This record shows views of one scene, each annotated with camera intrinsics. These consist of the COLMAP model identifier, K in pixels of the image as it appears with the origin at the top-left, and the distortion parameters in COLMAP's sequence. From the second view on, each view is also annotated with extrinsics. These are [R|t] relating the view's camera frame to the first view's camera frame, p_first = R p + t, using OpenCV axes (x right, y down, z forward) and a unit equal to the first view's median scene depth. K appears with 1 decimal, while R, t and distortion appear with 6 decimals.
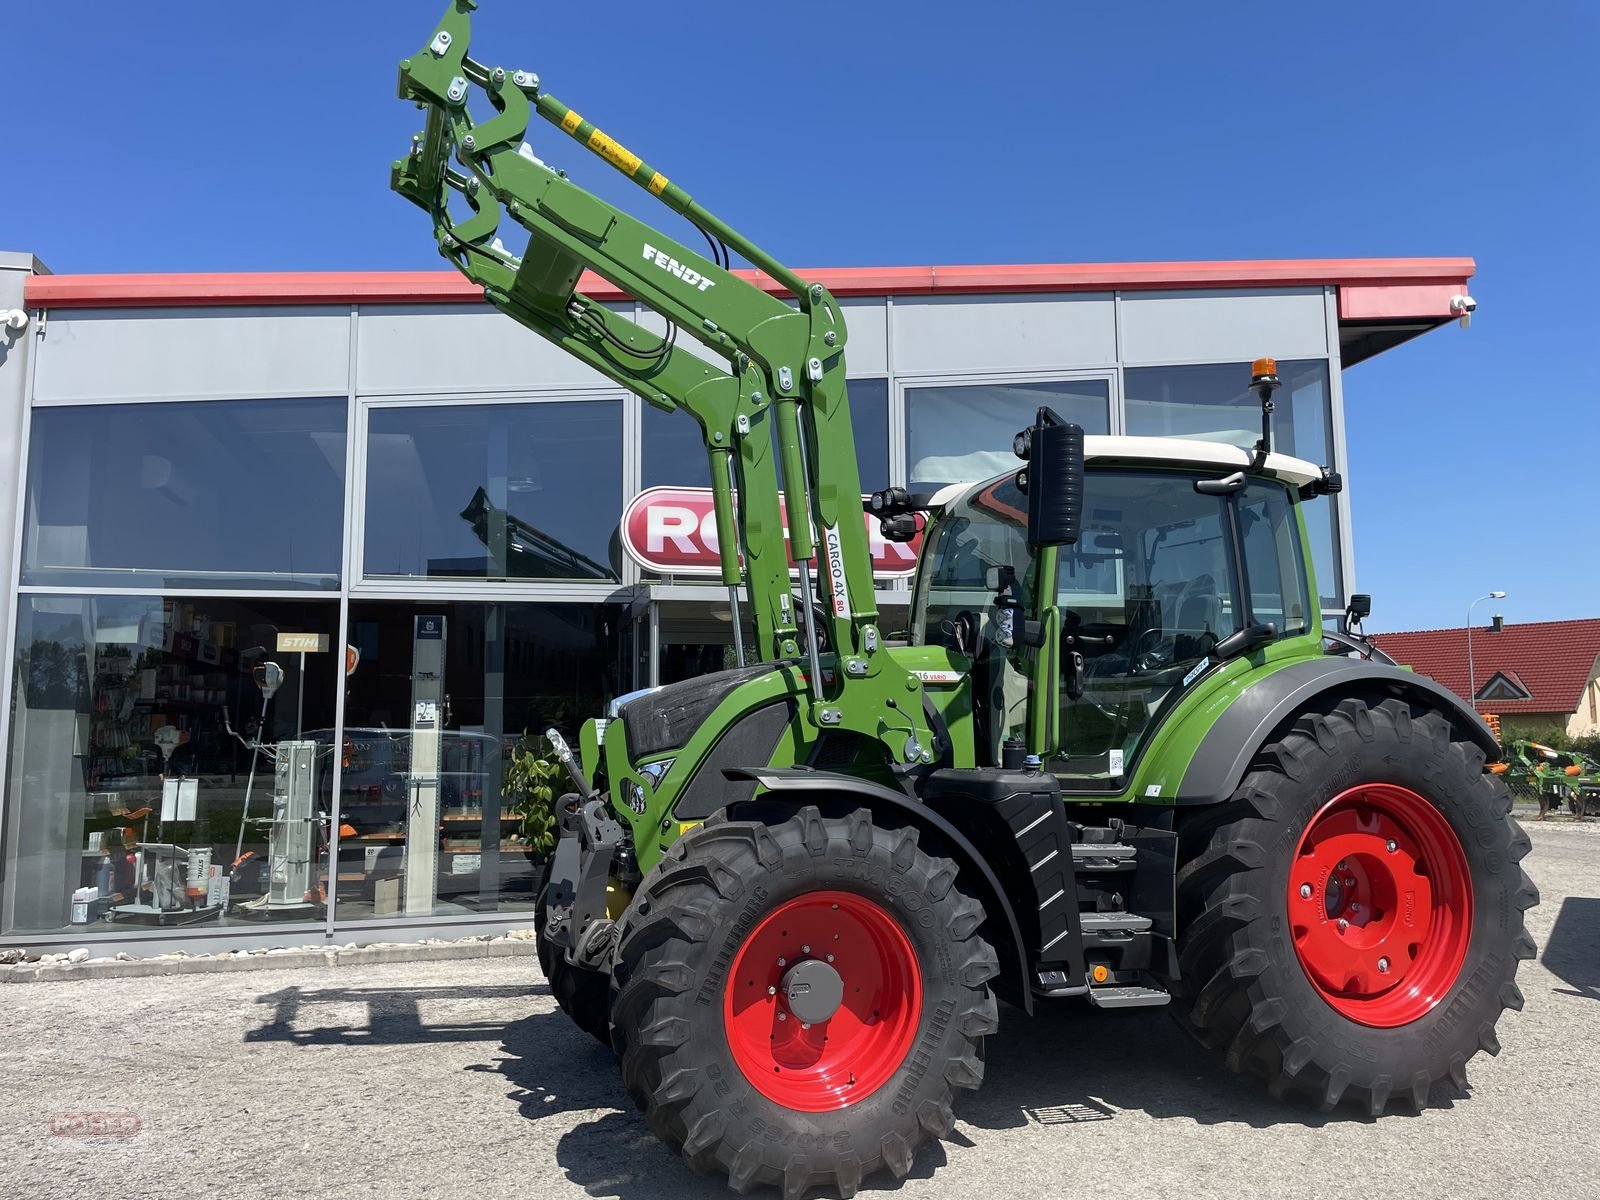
lens RADIAL K [[1194.8, 0, 806.0], [0, 1194.8, 589.8], [0, 0, 1]] dist [0.104737, -0.133013]
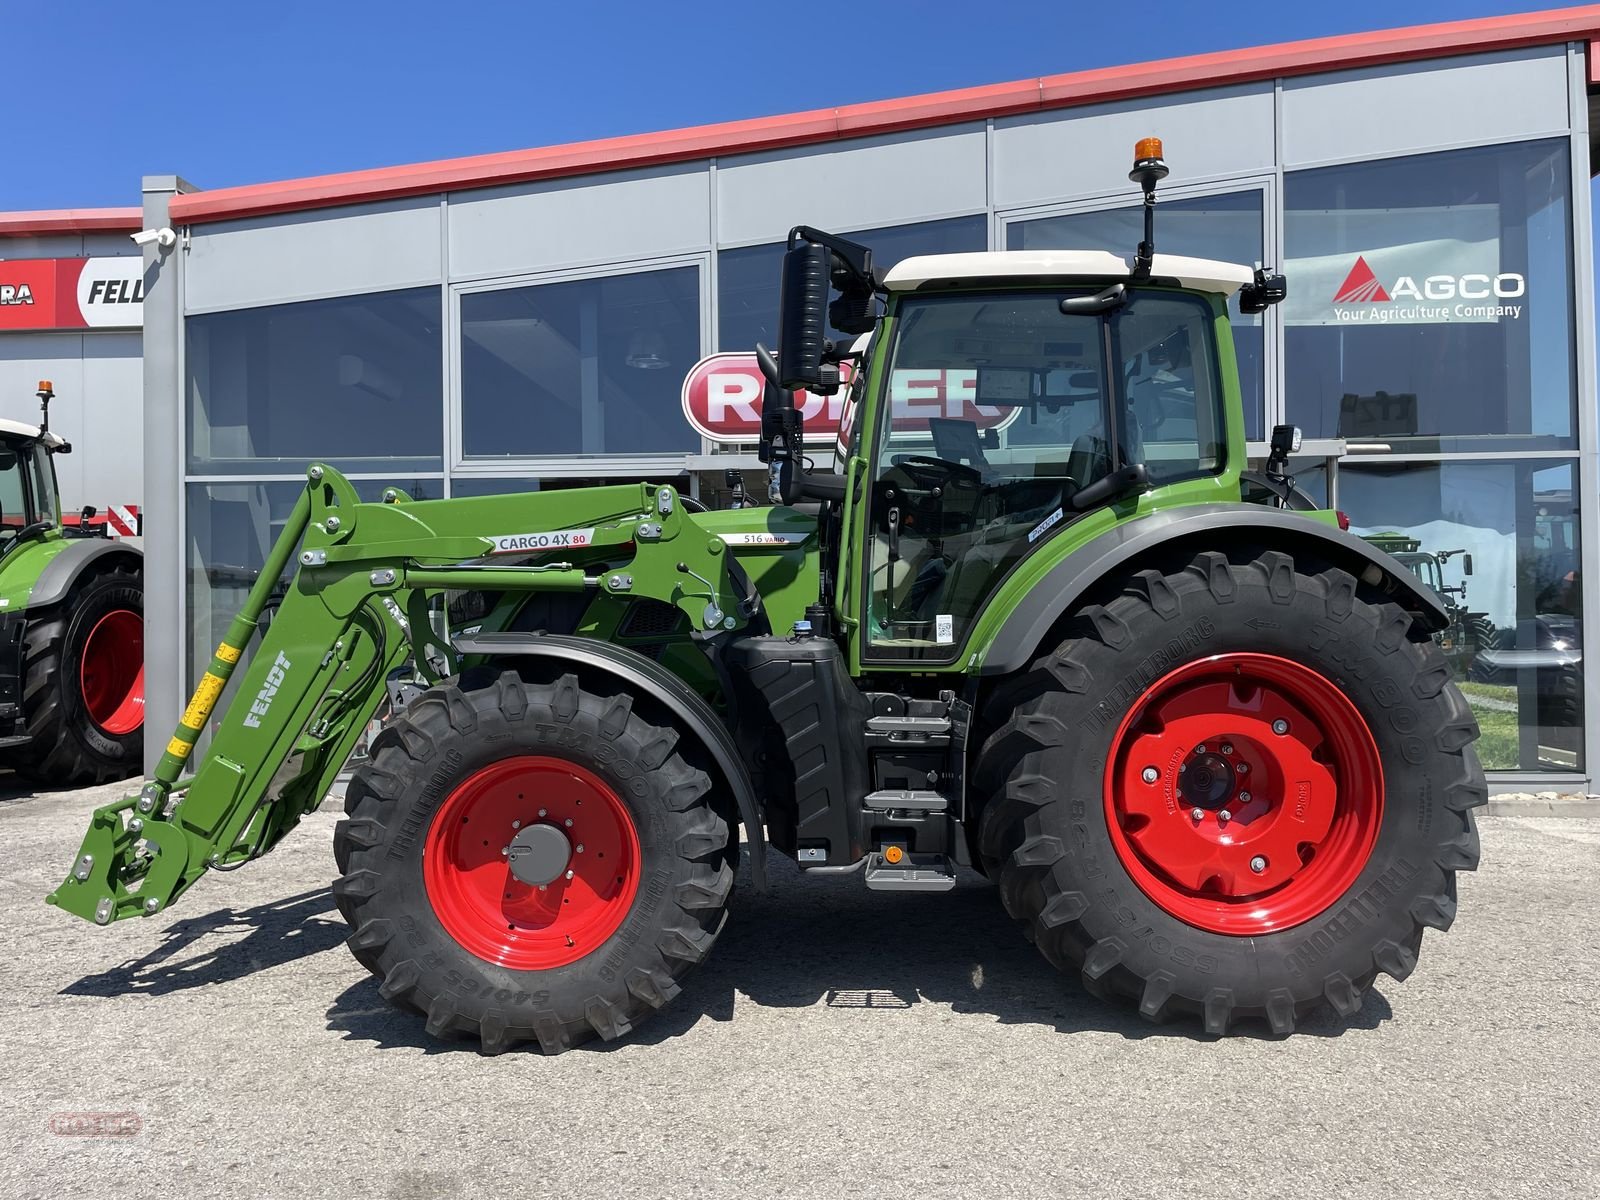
lens RADIAL K [[1198.9, 0, 792.9], [0, 1198.9, 601.8], [0, 0, 1]] dist [0.096149, -0.121679]
pose [[0.952615, -0.003445, -0.304158, 0.429698], [0.037231, 0.993738, 0.105350, 0.025606], [0.301891, -0.111682, 0.946778, 0.125043]]
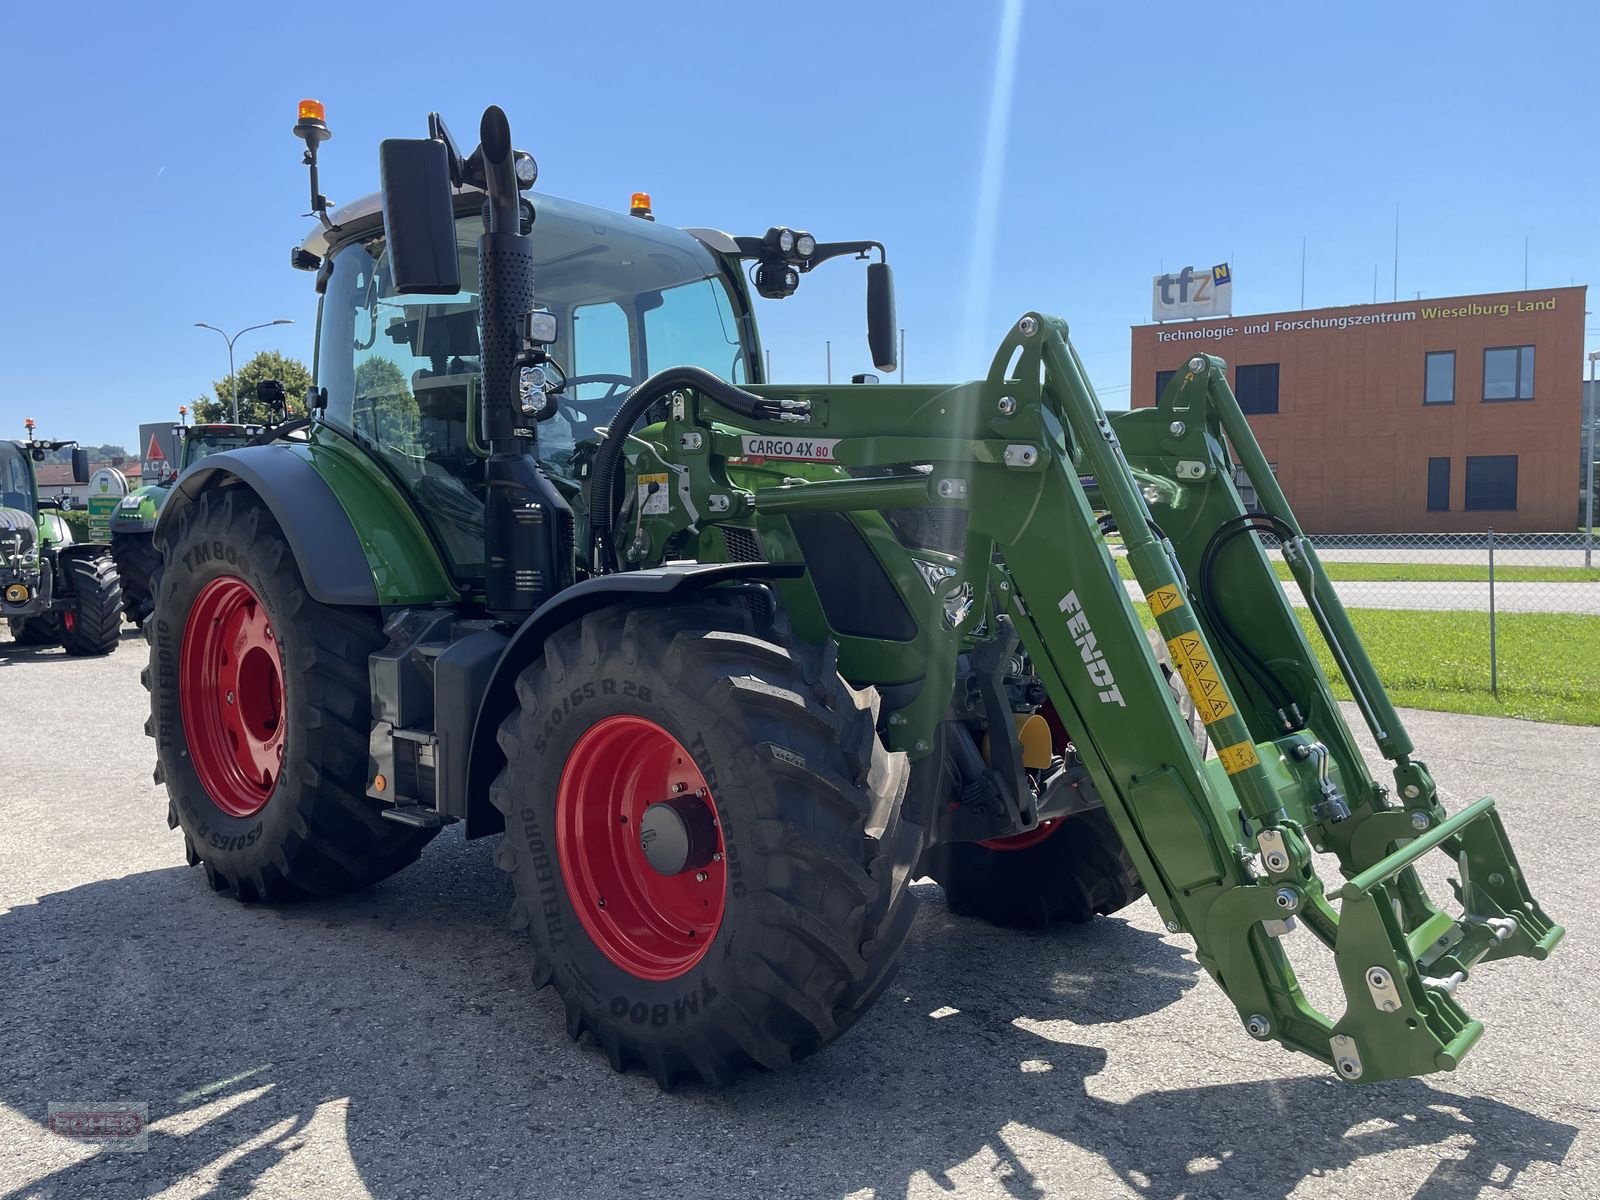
lens RADIAL K [[1206.8, 0, 795.1], [0, 1206.8, 602.8], [0, 0, 1]] dist [0.097188, -0.122947]
pose [[-0.455343, -0.048260, 0.889007, -0.766217], [-0.093803, 0.995573, 0.006000, 0.179333], [-0.885361, -0.080660, -0.457854, 1.474223]]
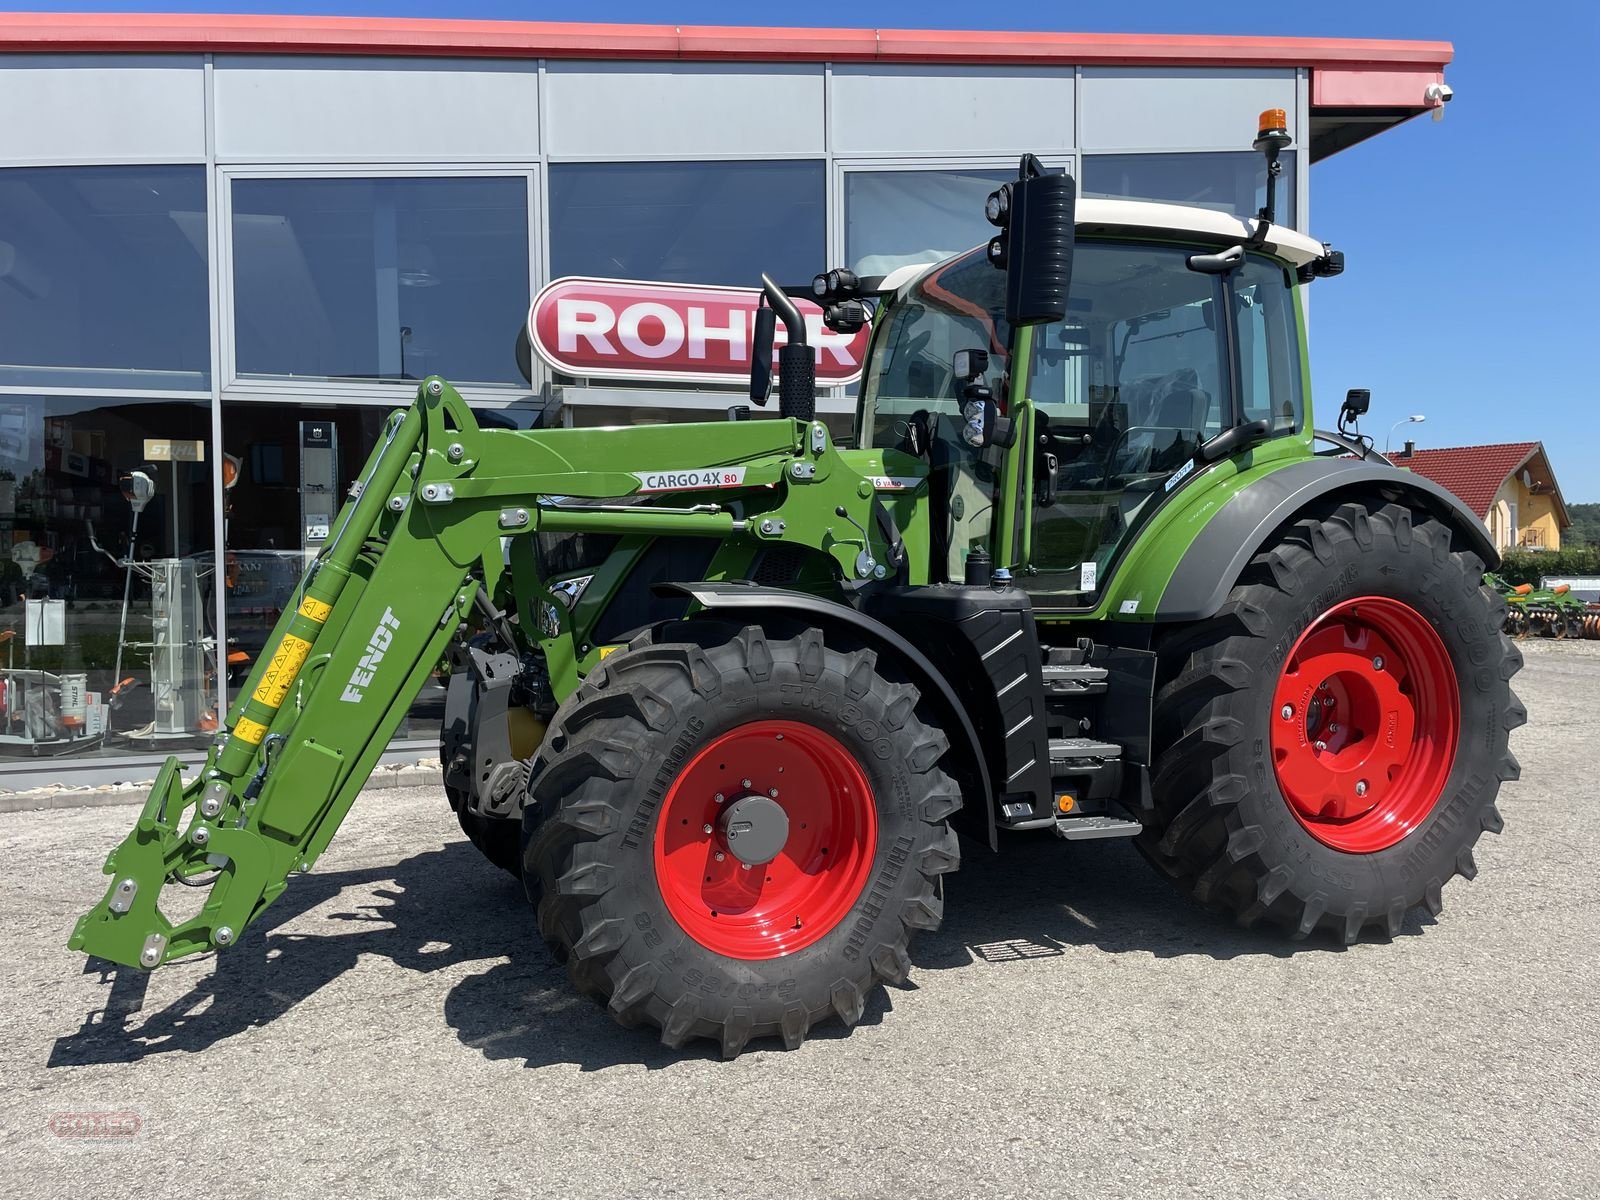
lens RADIAL K [[1197.9, 0, 801.4], [0, 1197.9, 585.3], [0, 0, 1]] dist [0.098517, -0.126569]
pose [[0.998166, -0.002368, 0.060487, -0.011024], [-0.006111, 0.990188, 0.139606, 0.026553], [-0.060225, -0.139719, 0.988358, 0.126988]]
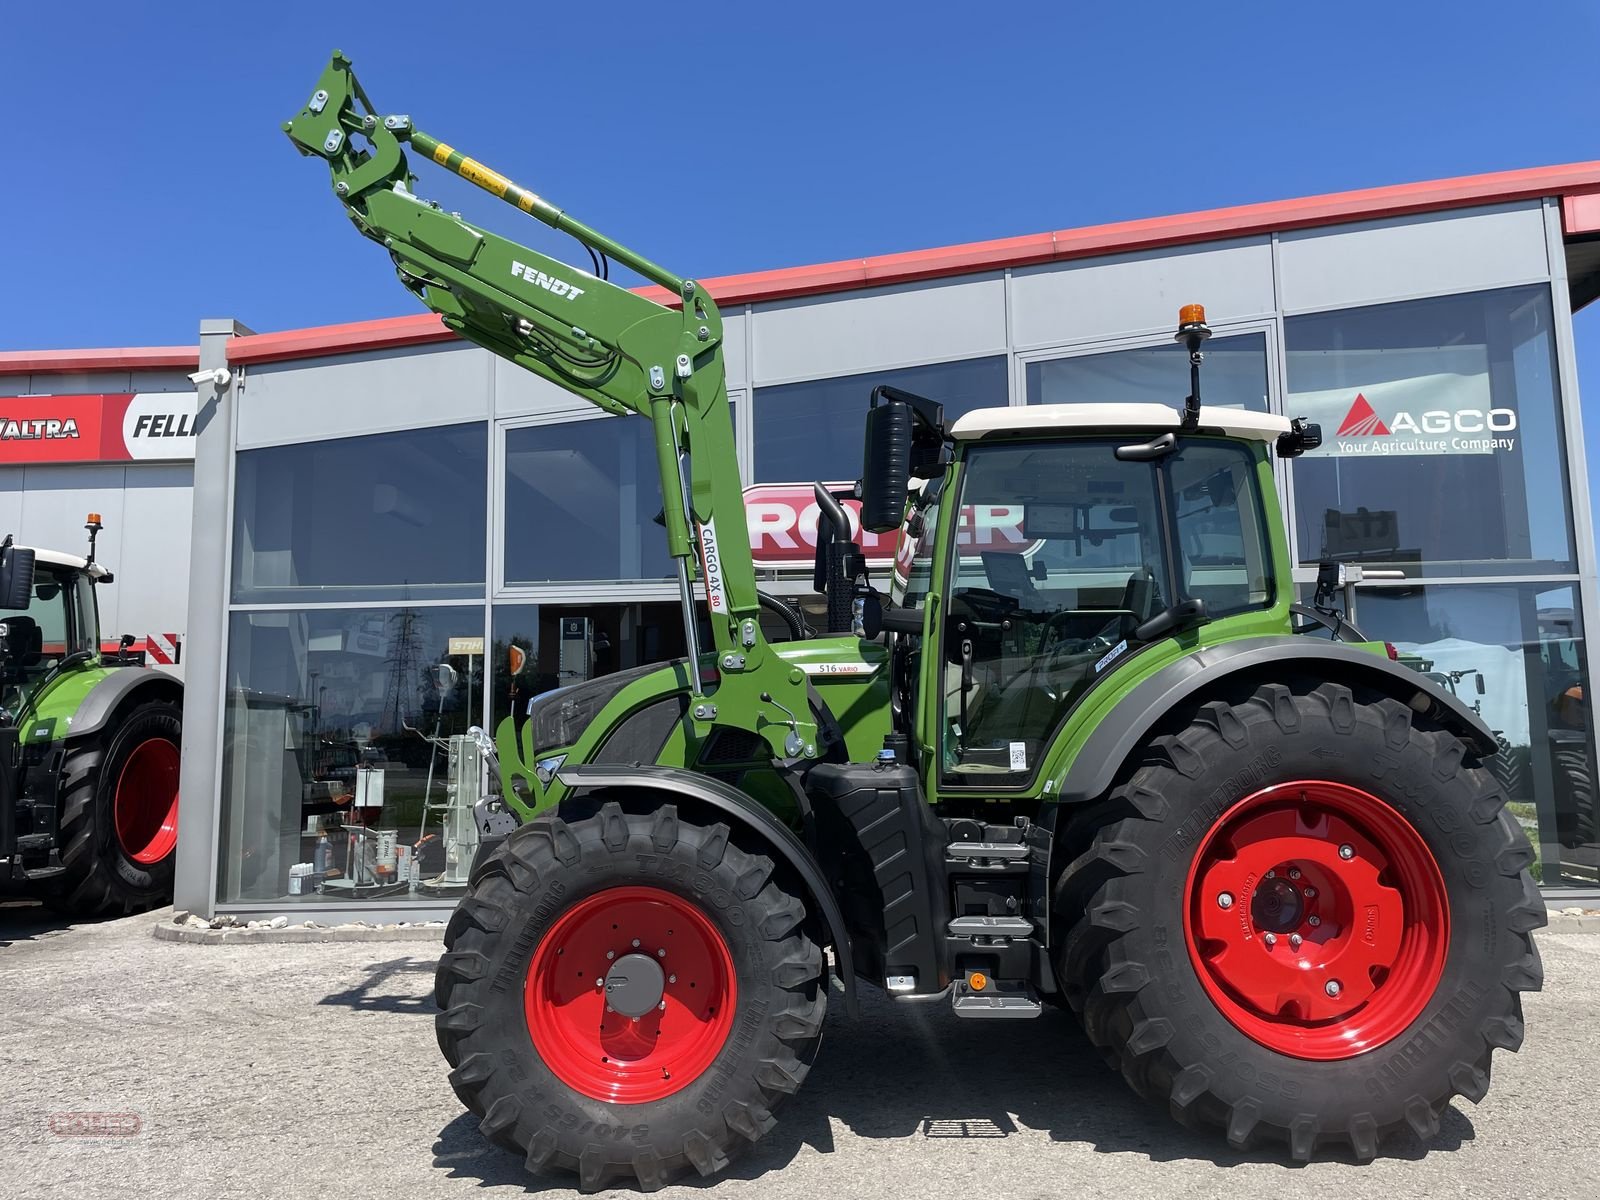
lens RADIAL K [[1196.4, 0, 810.0], [0, 1196.4, 586.5], [0, 0, 1]] dist [0.100071, -0.125148]
pose [[0.958646, -0.040545, -0.281697, 0.377981], [0.042274, 0.999106, 0.000059, 0.004683], [0.281443, -0.011965, 0.959503, 0.062487]]
